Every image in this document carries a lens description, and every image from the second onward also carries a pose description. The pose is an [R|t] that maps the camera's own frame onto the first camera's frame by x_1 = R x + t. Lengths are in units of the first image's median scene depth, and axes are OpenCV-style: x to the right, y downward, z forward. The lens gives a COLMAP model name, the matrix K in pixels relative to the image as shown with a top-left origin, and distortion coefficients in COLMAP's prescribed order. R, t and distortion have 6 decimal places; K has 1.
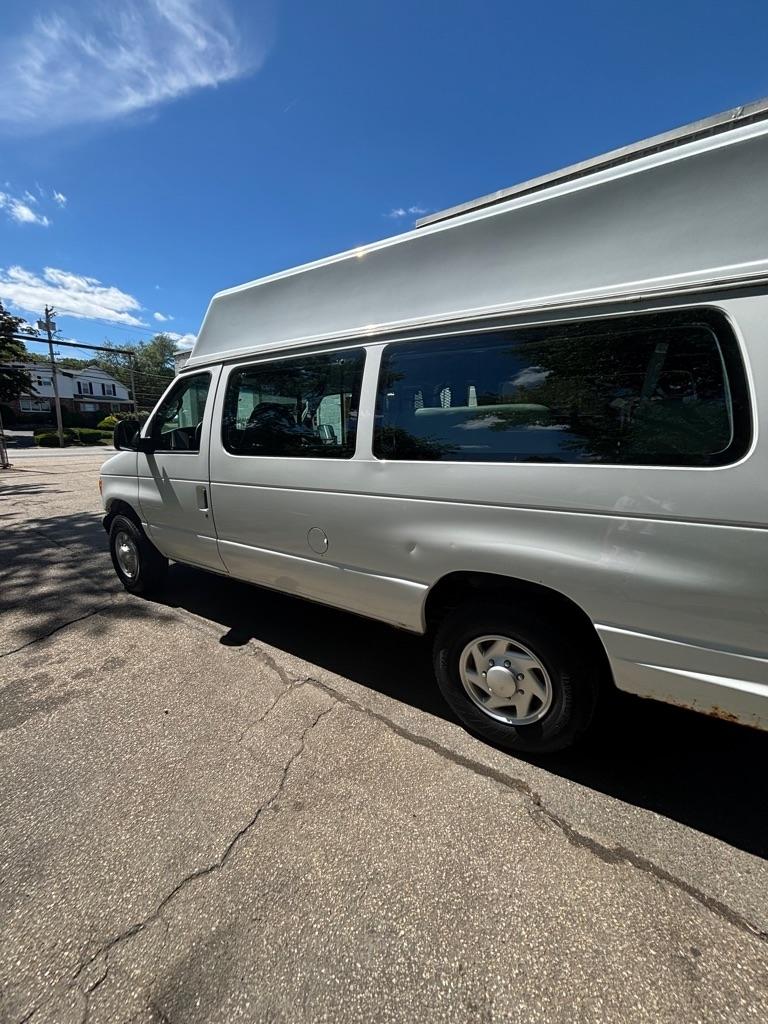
lens RADIAL K [[411.3, 0, 382.1], [0, 411.3, 512.9], [0, 0, 1]] dist [-0.003132, 0.001721]
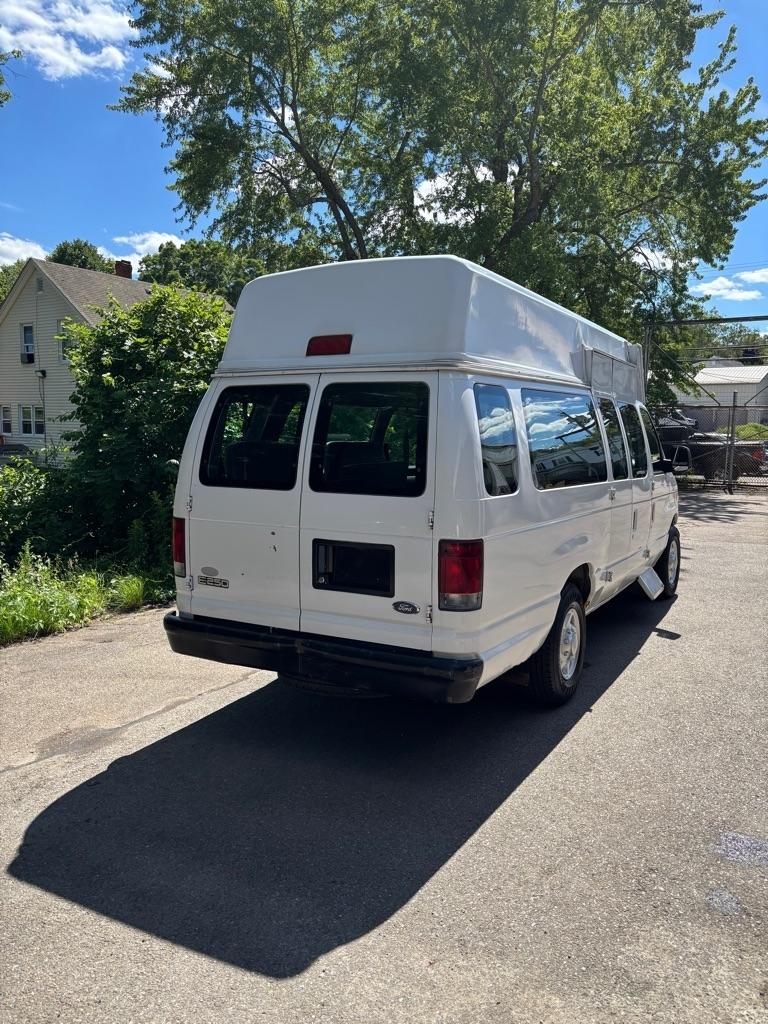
lens RADIAL K [[770.2, 0, 393.0], [0, 770.2, 514.4], [0, 0, 1]] dist [0.054087, -0.061536]
pose [[0.082589, 0.107961, -0.990719, 2.702133], [-0.205900, 0.974515, 0.089031, -0.236020], [0.975082, 0.196636, 0.102714, 0.759766]]
